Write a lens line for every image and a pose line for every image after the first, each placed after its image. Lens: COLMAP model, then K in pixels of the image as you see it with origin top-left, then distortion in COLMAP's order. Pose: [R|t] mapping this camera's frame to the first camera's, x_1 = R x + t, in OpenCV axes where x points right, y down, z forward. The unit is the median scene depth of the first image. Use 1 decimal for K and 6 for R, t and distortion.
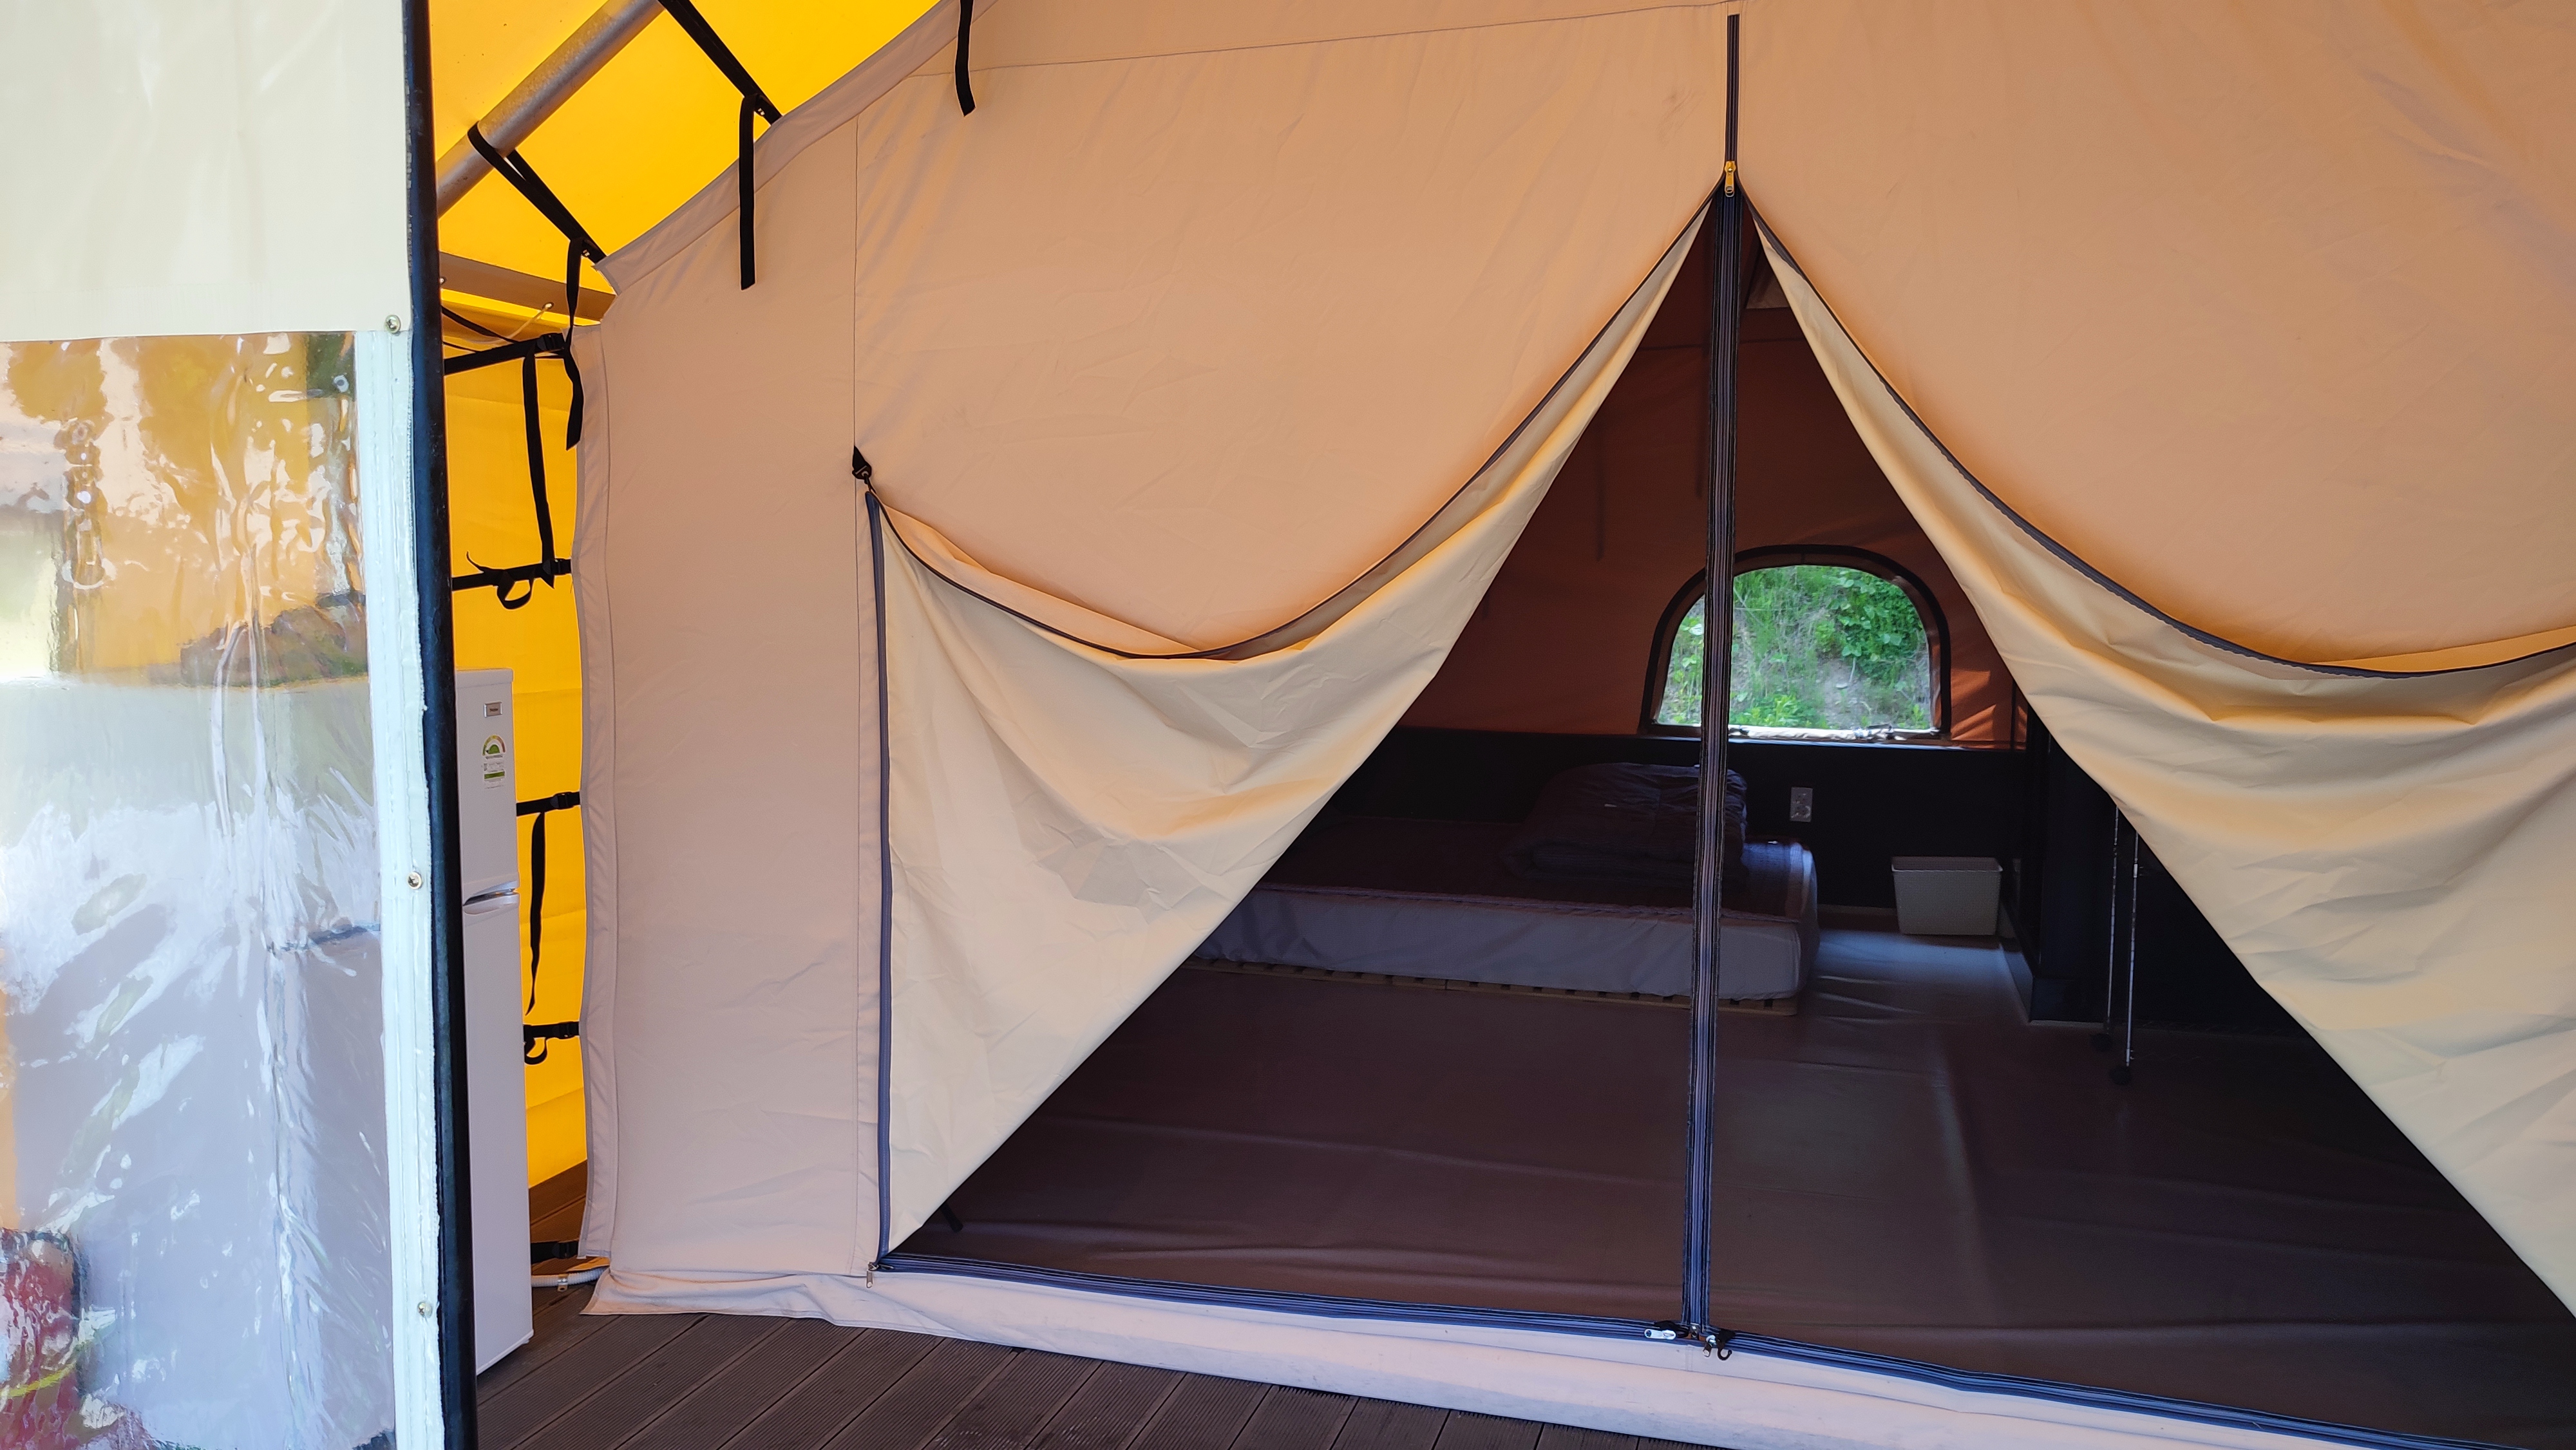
lens RADIAL K [[1853.6, 0, 1284.6], [0, 1853.6, 724.5], [0, 0, 1]] dist [-0.021759, -0.004255]
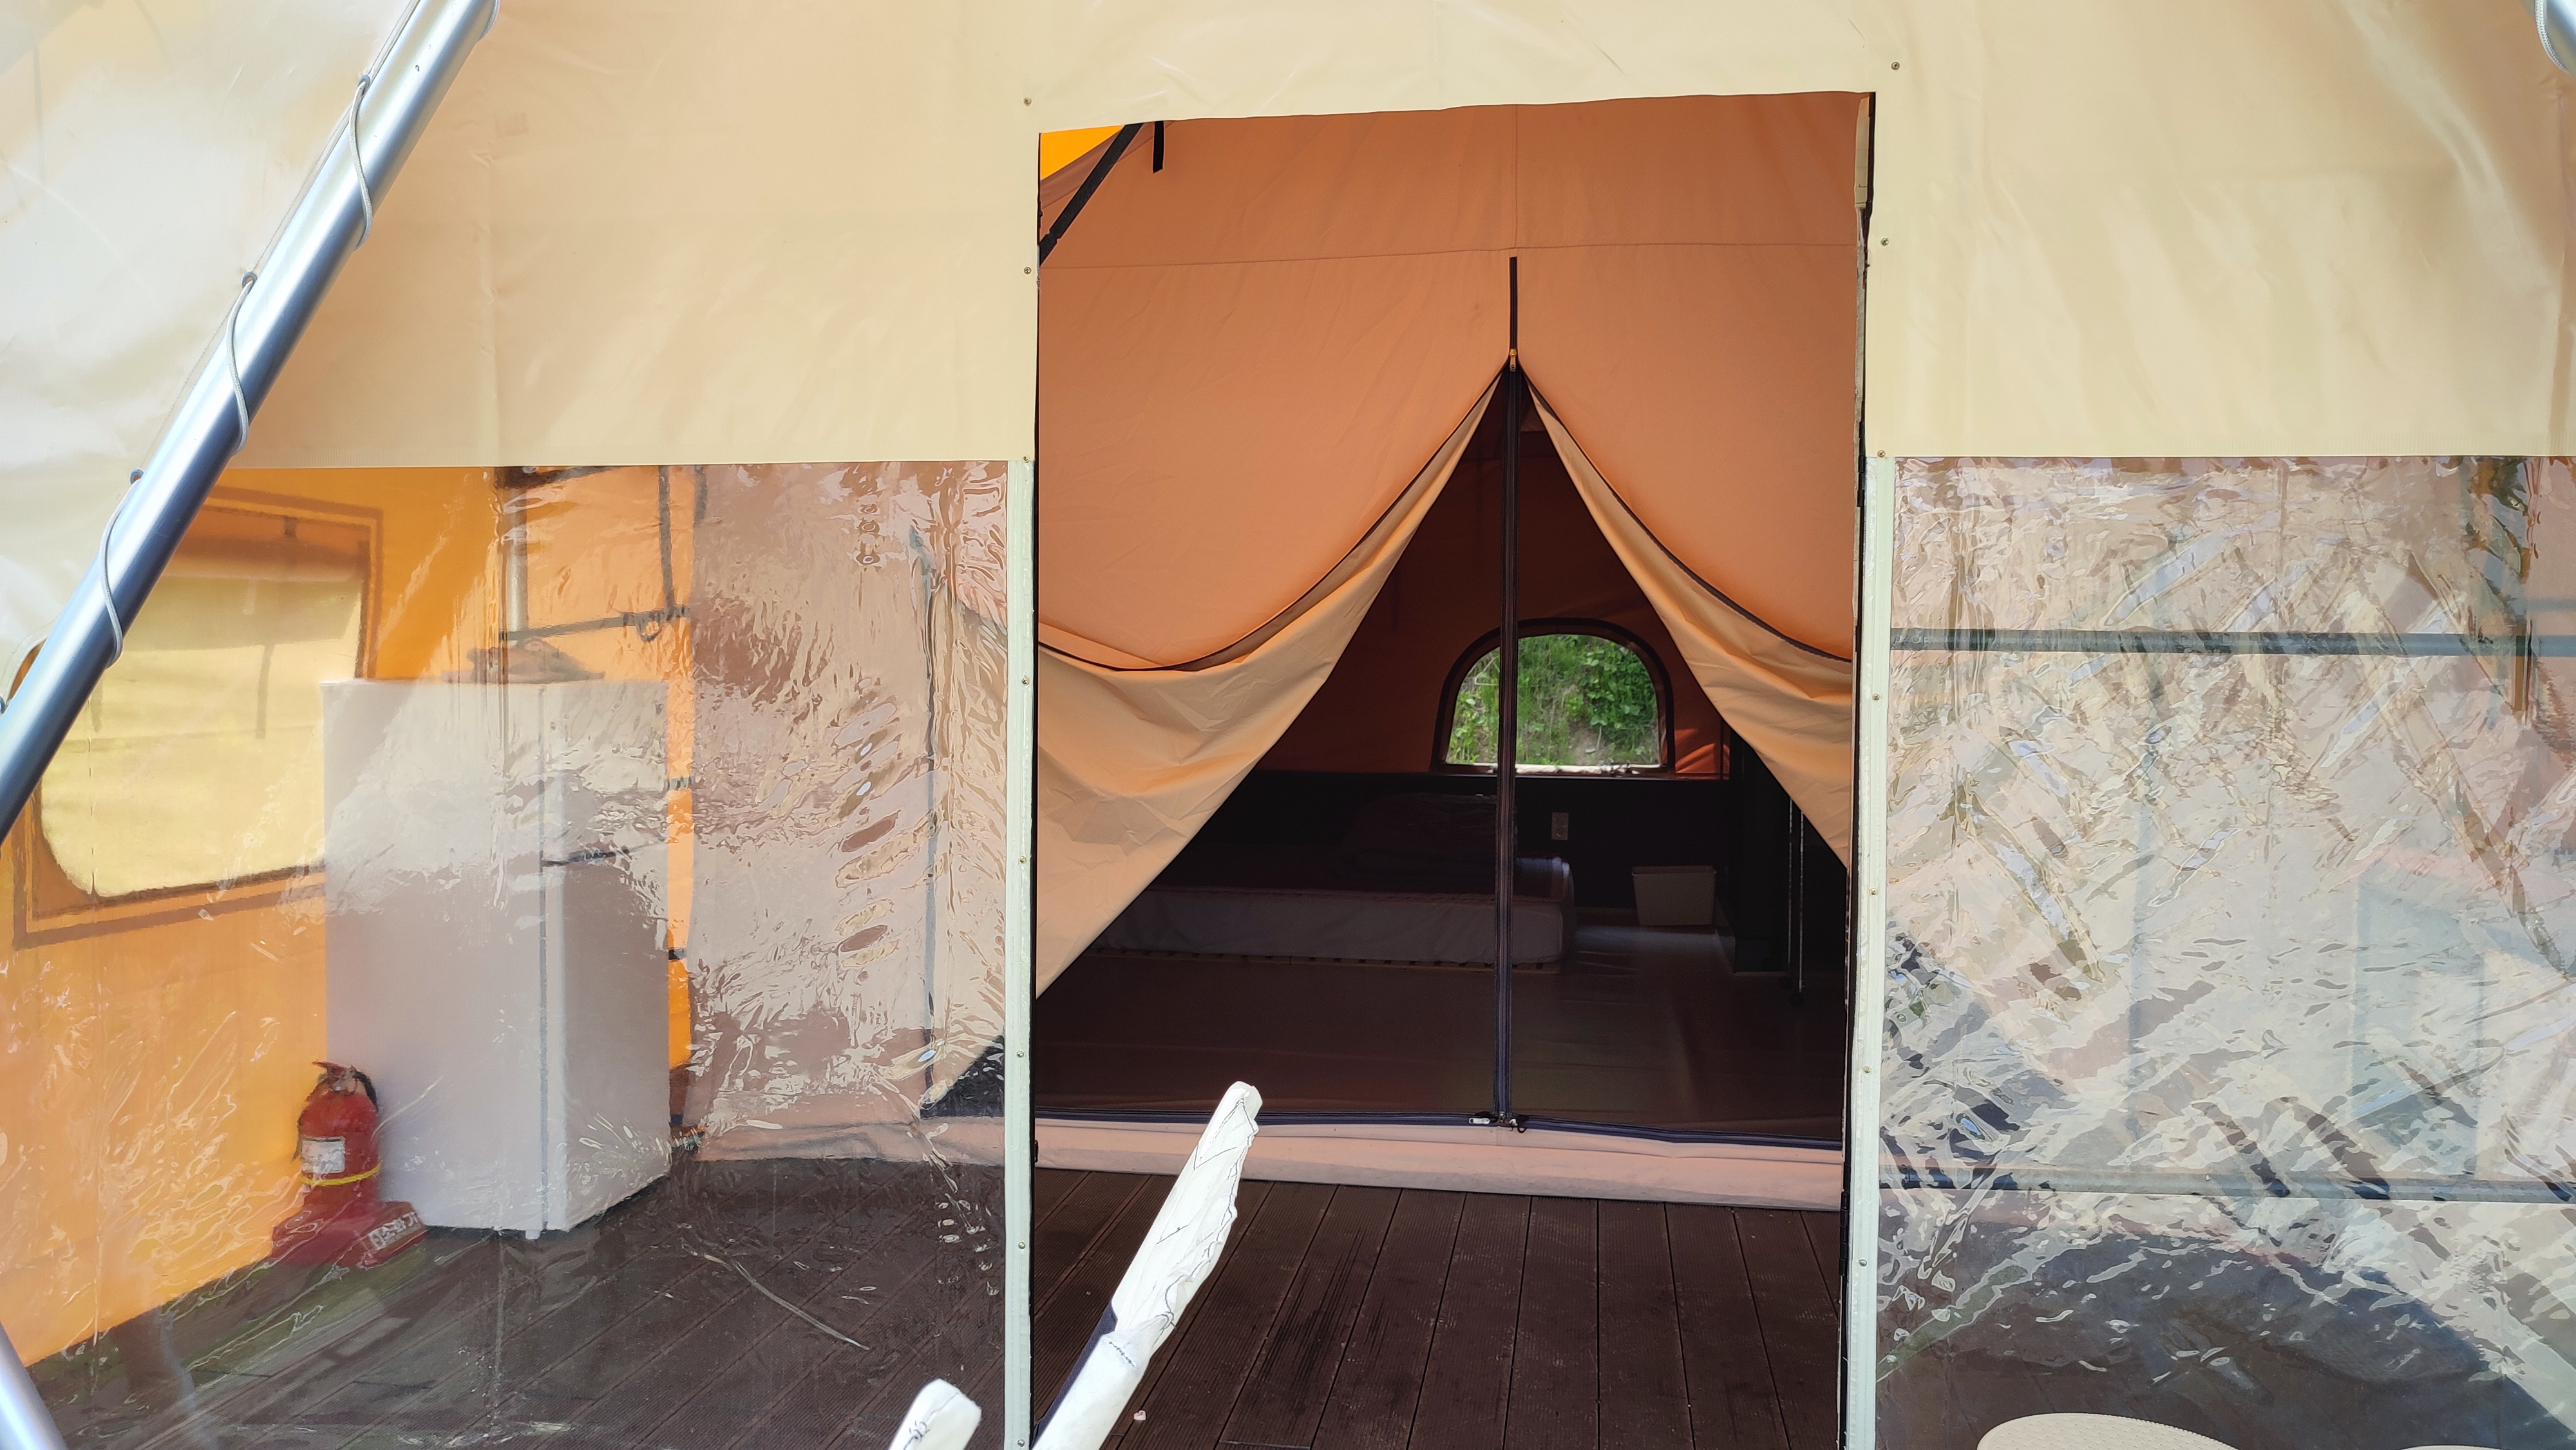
lens RADIAL K [[1853.6, 0, 1289.4], [0, 1853.6, 722.3], [0, 0, 1]] dist [-0.021759, -0.004255]
pose [[0.991400, -0.003412, 0.130819, -0.079245], [0.010728, 0.998414, -0.055263, 0.049101], [-0.130423, 0.056191, 0.989865, -0.263970]]
